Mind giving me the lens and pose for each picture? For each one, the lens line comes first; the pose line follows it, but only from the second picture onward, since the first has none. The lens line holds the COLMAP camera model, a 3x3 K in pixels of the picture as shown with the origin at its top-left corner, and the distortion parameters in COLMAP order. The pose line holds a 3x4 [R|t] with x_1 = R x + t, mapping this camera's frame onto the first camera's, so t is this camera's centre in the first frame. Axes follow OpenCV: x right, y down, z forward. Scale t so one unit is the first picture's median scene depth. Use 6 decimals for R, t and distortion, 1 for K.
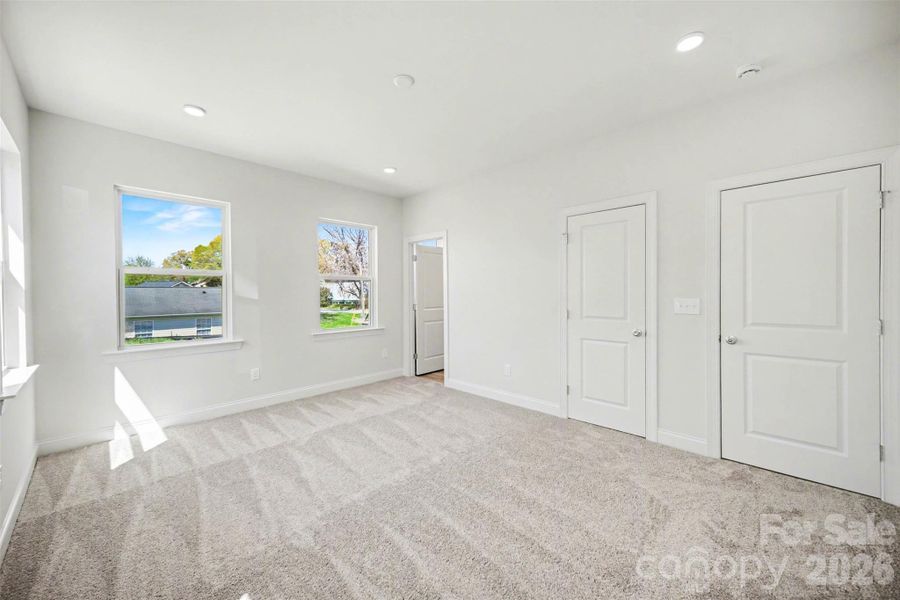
lens RADIAL K [[347.4, 0, 414.6], [0, 347.4, 290.5], [0, 0, 1]] dist [0.000438, 0.000041]
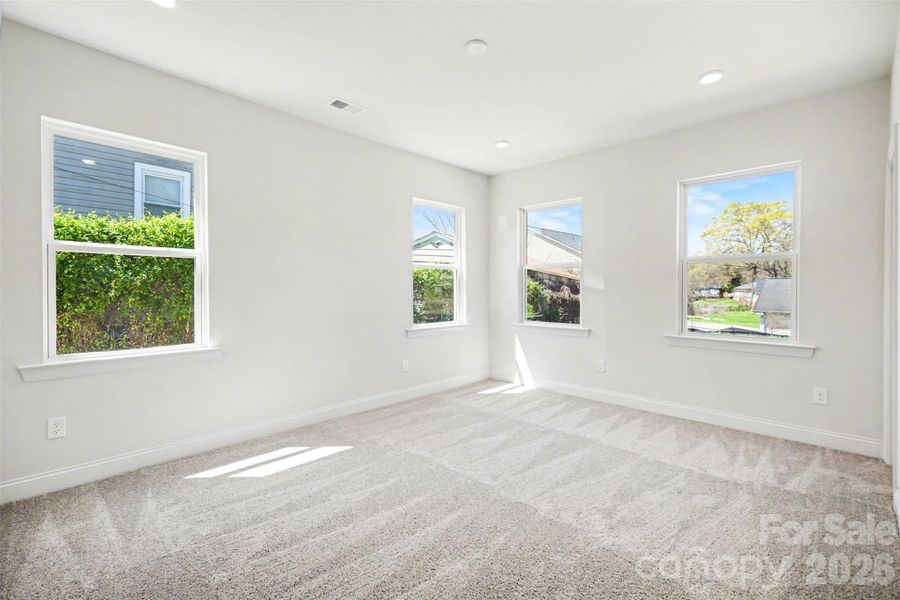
lens RADIAL K [[394.0, 0, 458.0], [0, 394.0, 288.8], [0, 0, 1]] dist [-0.000397, -0.000008]
pose [[0.050576, 0.013711, -0.998626, 0.668120], [0.017201, 0.999745, 0.014598, 0.001216], [0.998572, -0.017916, 0.050327, 0.588742]]
